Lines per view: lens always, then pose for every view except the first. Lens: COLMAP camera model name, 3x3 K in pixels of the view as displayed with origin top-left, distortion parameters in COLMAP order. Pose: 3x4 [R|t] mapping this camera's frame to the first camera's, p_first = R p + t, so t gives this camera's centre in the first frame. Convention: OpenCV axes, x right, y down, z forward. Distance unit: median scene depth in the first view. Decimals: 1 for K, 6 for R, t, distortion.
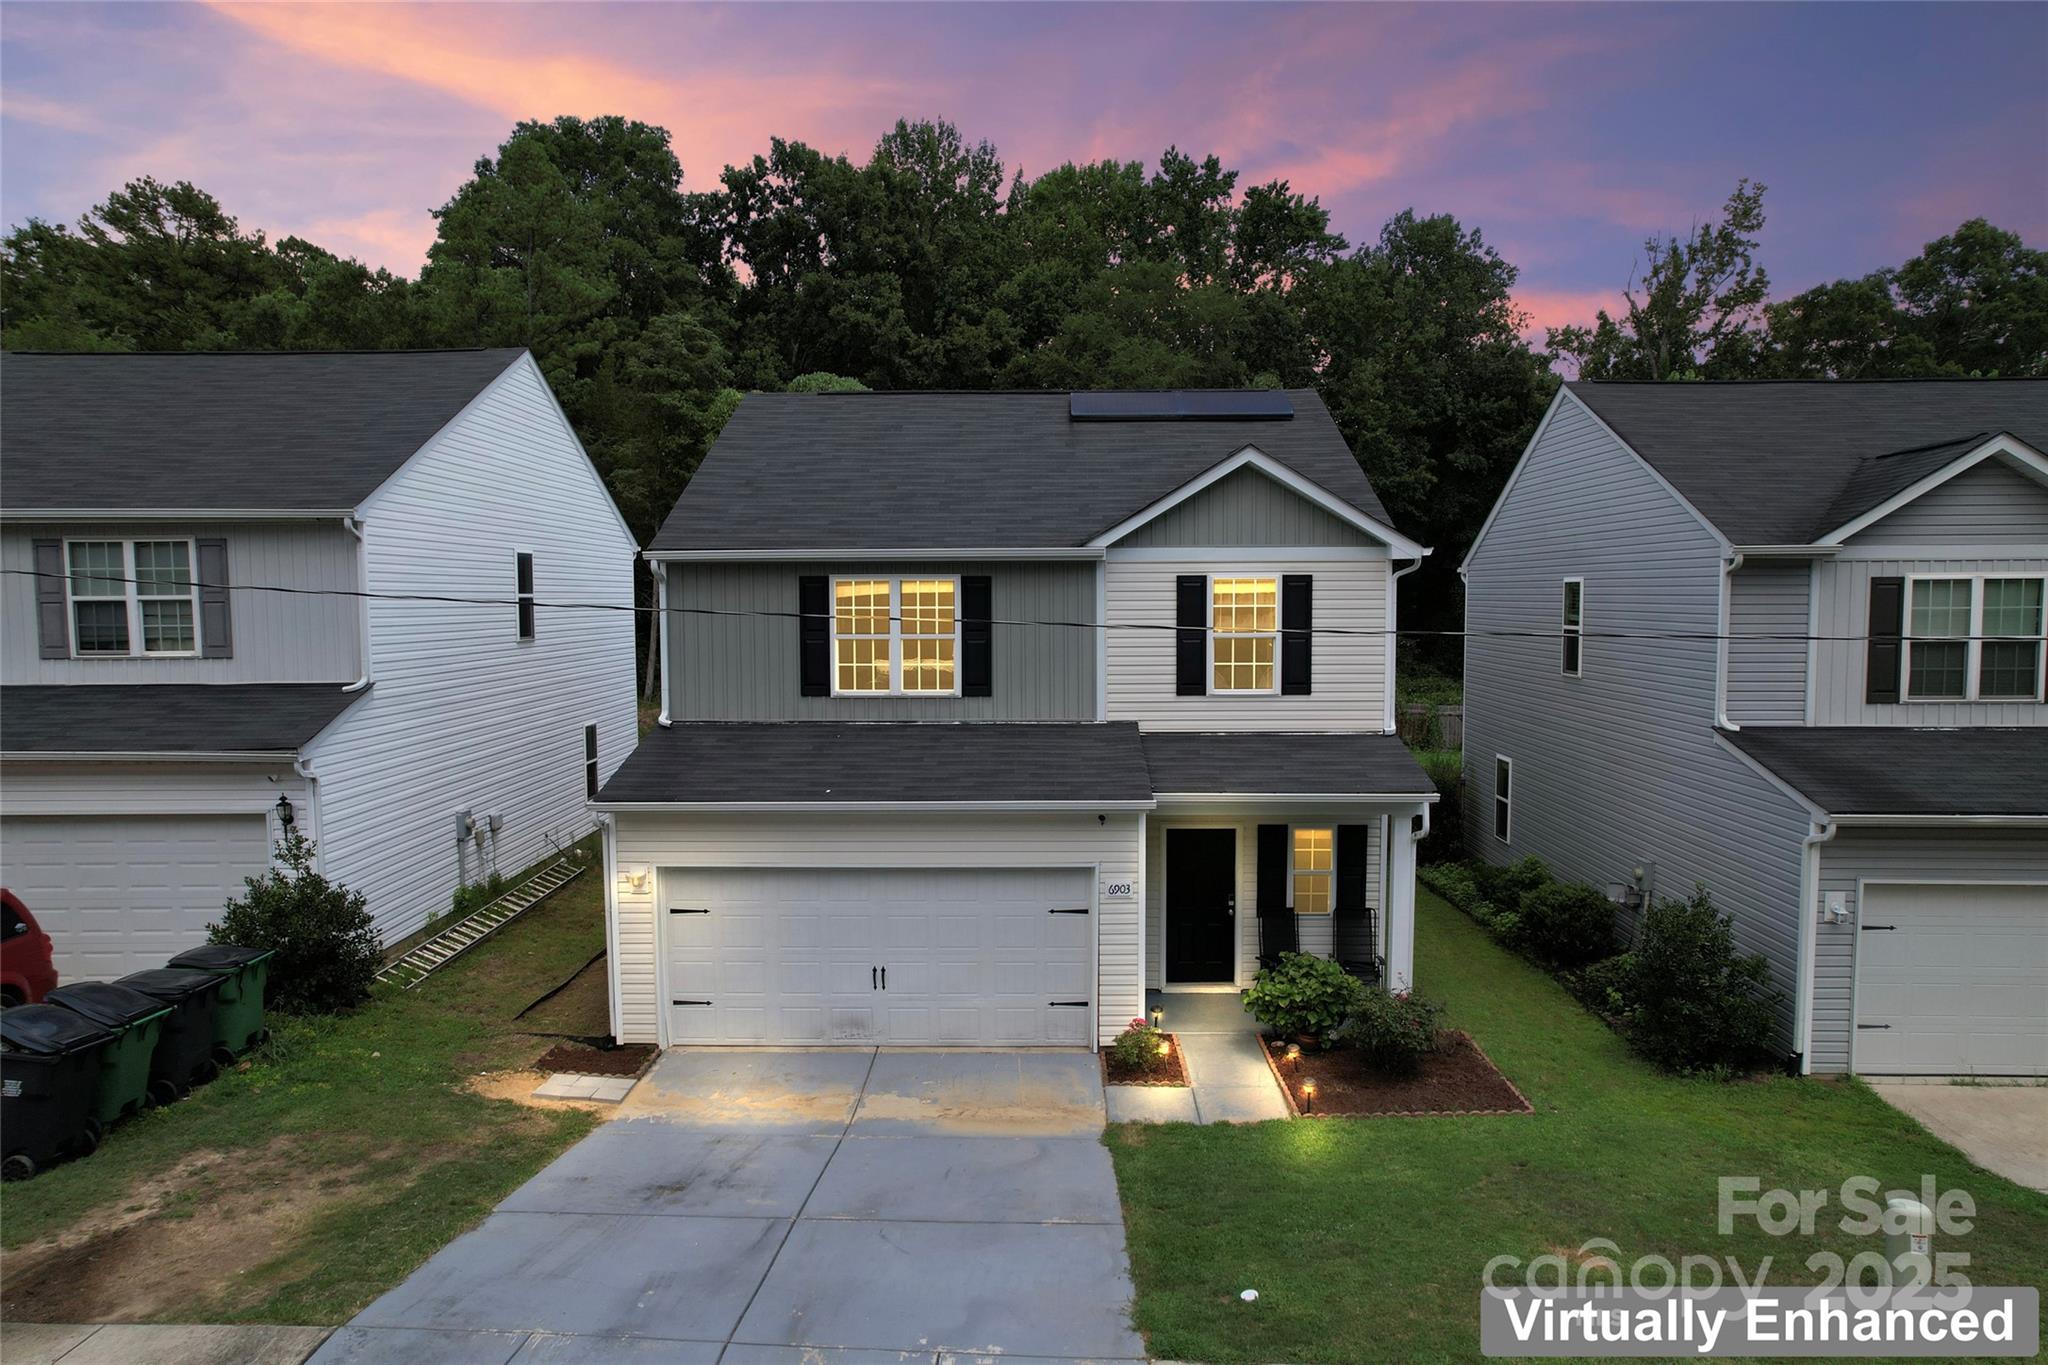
lens RADIAL K [[1310.2, 0, 1030.2], [0, 1310.2, 682.9], [0, 0, 1]] dist [-0.079669, 0.072567]
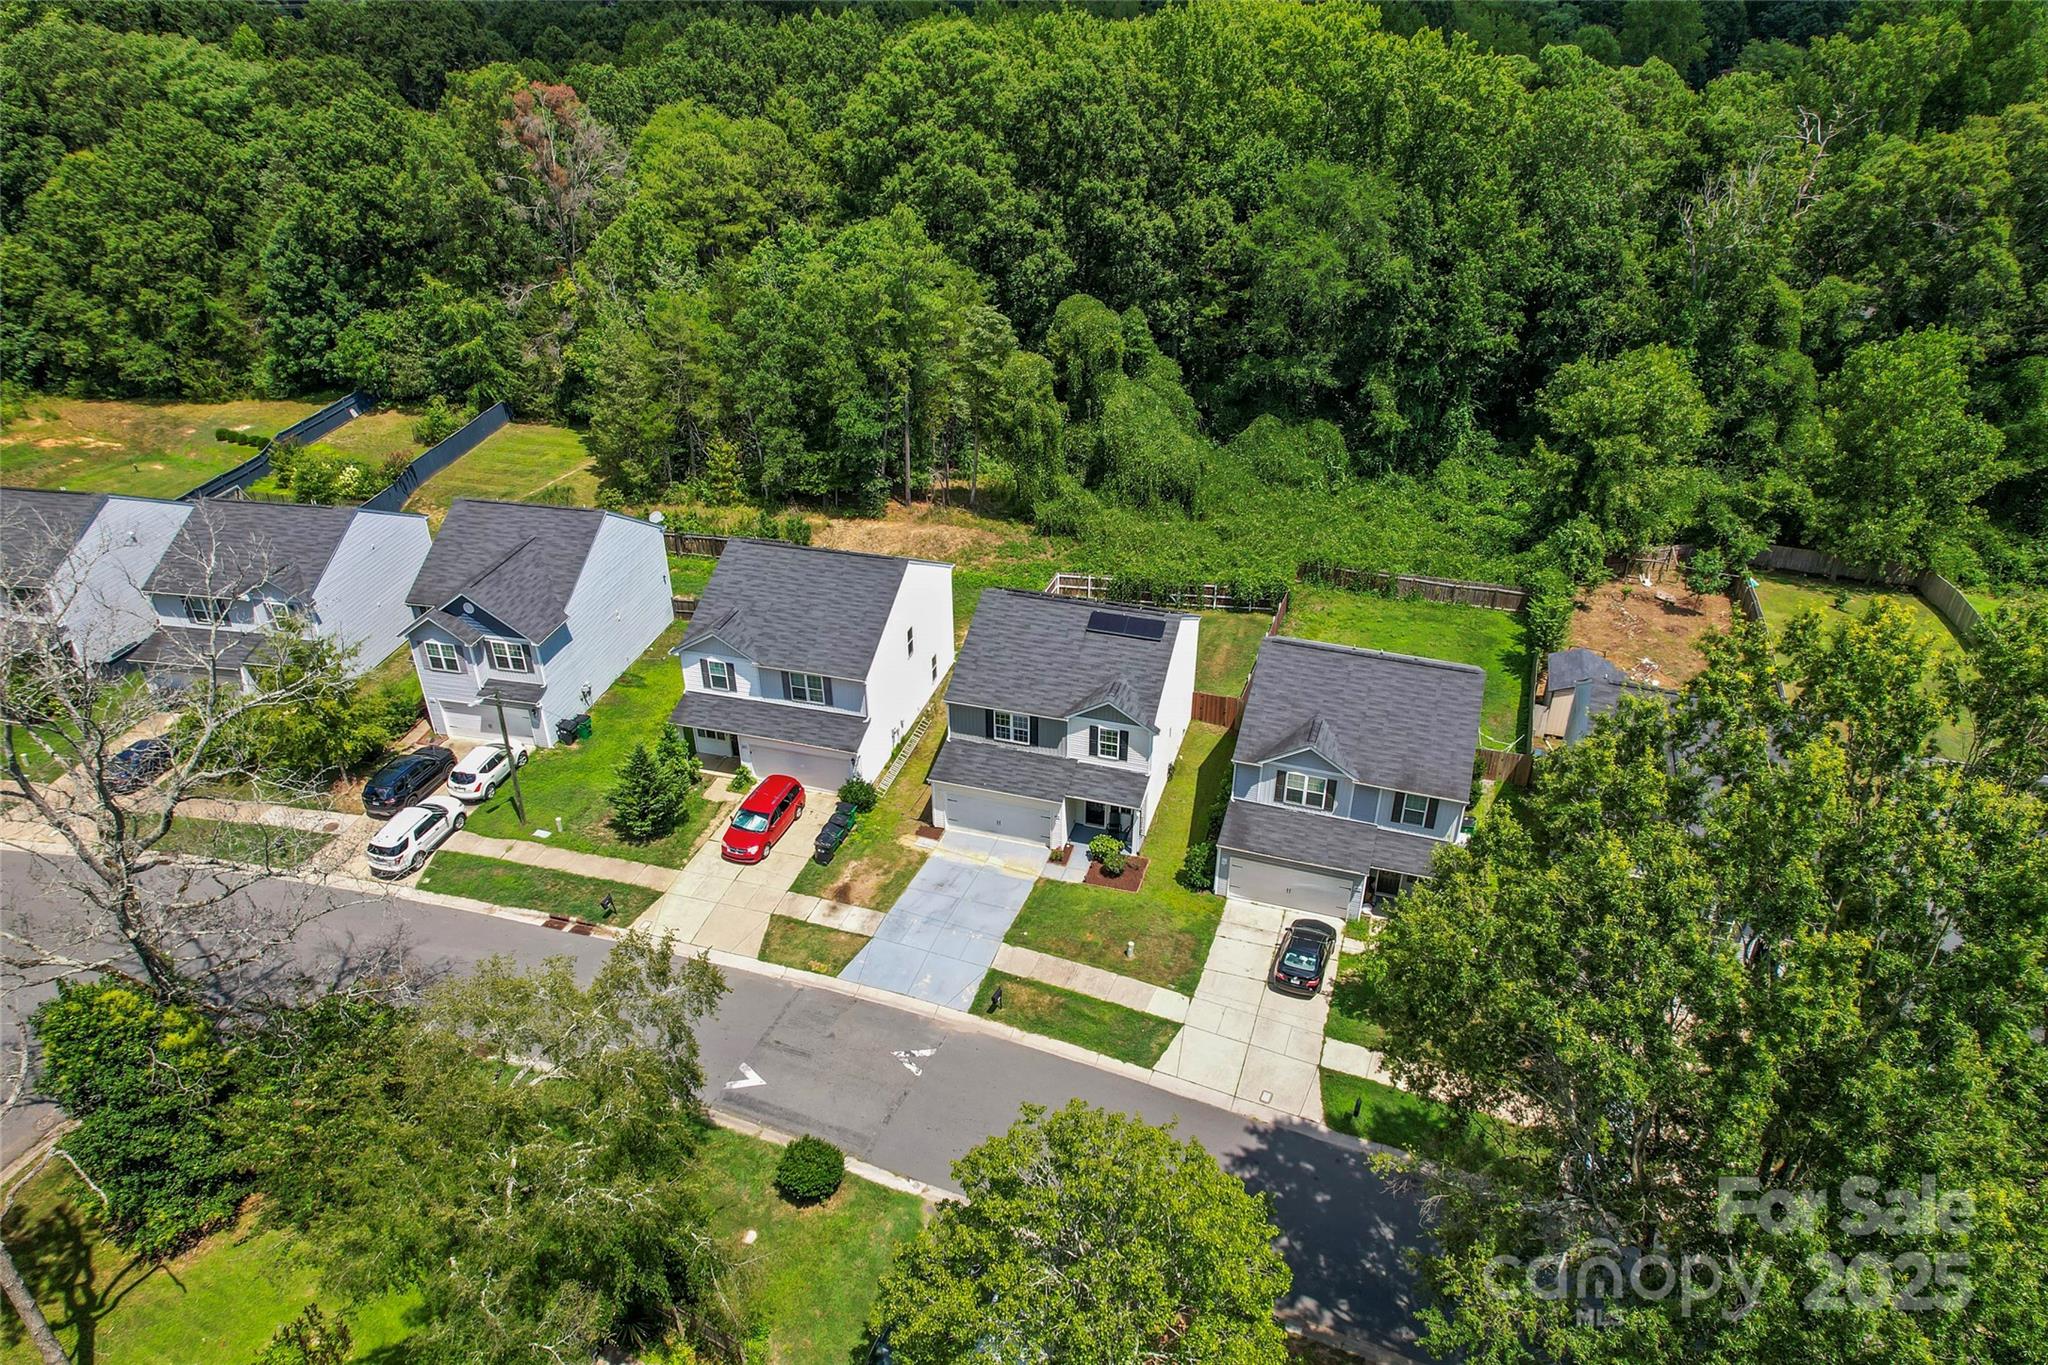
lens RADIAL K [[1313.8, 0, 1029.4], [0, 1313.8, 687.1], [0, 0, 1]] dist [-0.087531, 0.081955]
pose [[0.959203, 0.143654, -0.243504, 0.781311], [-0.018616, 0.891513, 0.452612, -1.719524], [0.282106, -0.429613, 0.857816, -1.945141]]
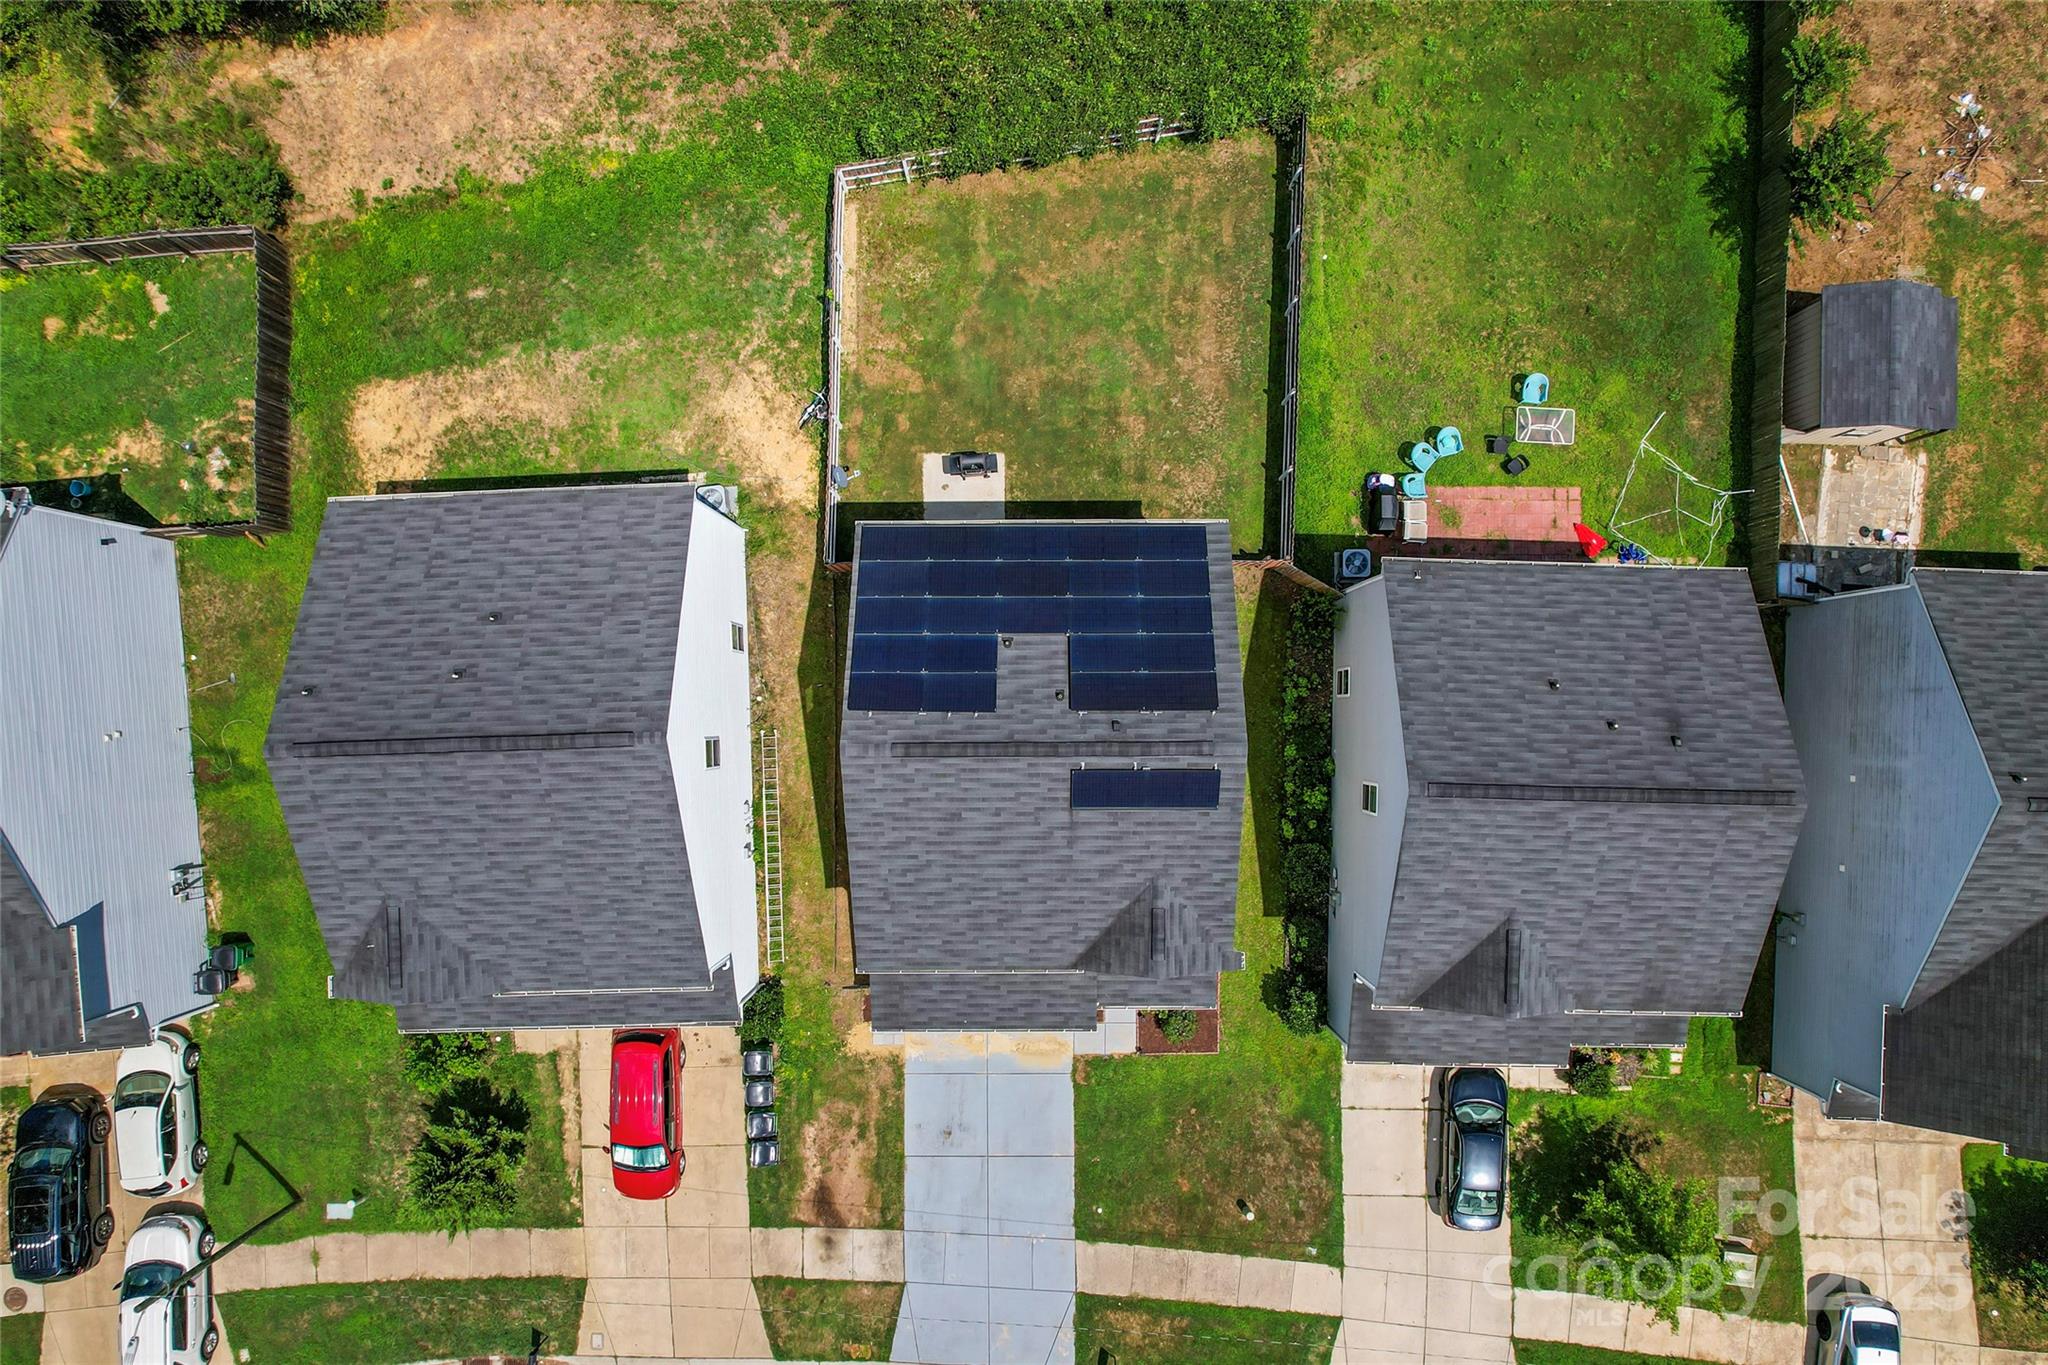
lens RADIAL K [[1313.8, 0, 1029.4], [0, 1313.8, 687.1], [0, 0, 1]] dist [-0.087531, 0.081955]
pose [[0.999767, -0.018615, -0.010938, 0.005044], [0.012369, 0.078610, 0.996829, -2.113220], [-0.017697, -0.996732, 0.078822, 1.256006]]
